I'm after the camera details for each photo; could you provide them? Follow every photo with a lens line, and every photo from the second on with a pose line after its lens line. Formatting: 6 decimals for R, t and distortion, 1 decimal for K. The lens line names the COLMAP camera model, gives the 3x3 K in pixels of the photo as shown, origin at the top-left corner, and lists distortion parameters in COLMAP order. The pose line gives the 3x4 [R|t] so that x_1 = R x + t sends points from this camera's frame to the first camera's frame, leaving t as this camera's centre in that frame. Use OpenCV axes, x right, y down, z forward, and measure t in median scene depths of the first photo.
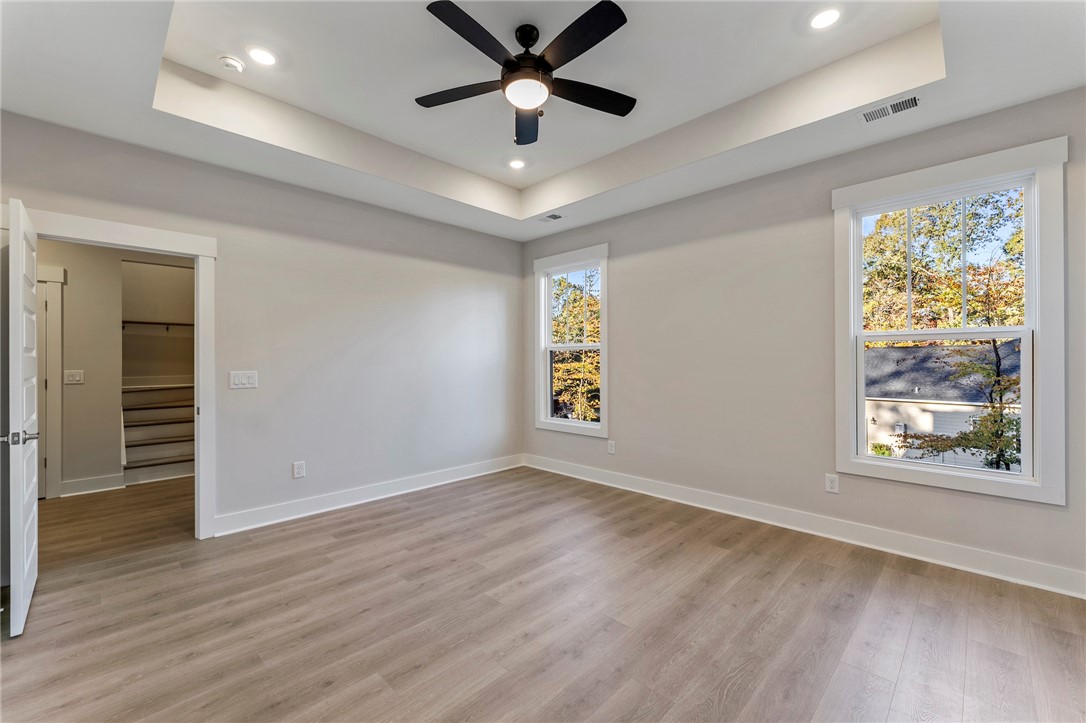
lens RADIAL K [[436.4, 0, 541.9], [0, 436.4, 359.2], [0, 0, 1]] dist [-0.000056, -0.000108]
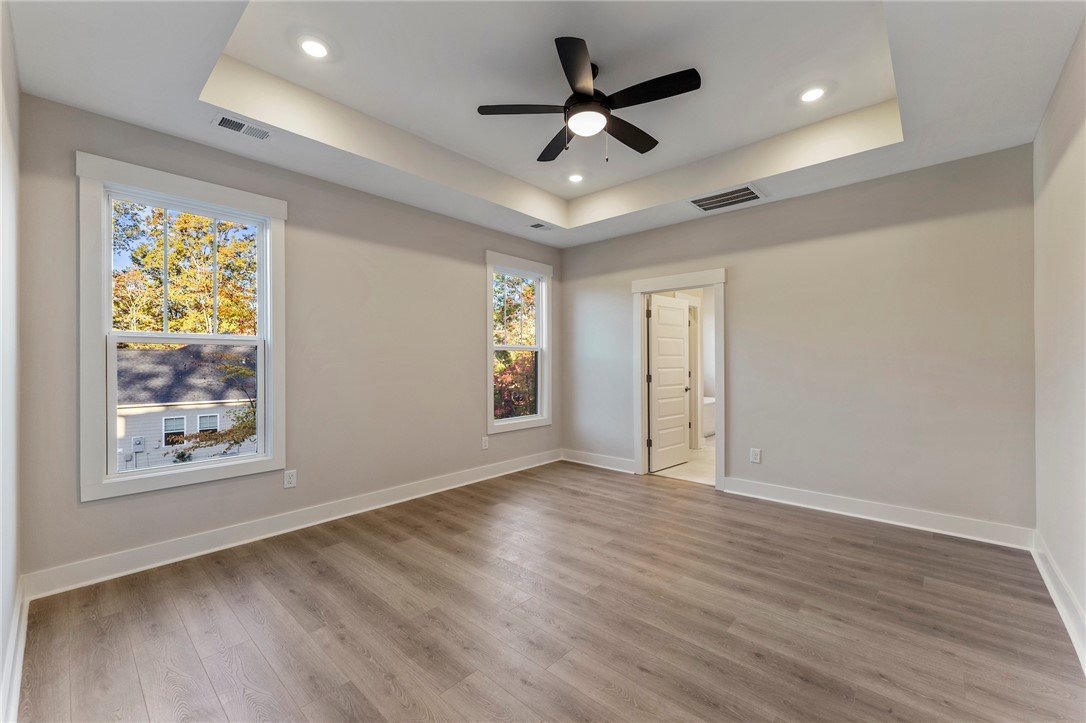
lens RADIAL K [[436.4, 0, 541.9], [0, 436.4, 359.2], [0, 0, 1]] dist [-0.000056, -0.000108]
pose [[-0.029326, 0.006288, 0.999550, -0.748810], [0.001048, 0.999980, -0.006260, 0.005505], [-0.999569, 0.000864, -0.029332, 0.751251]]
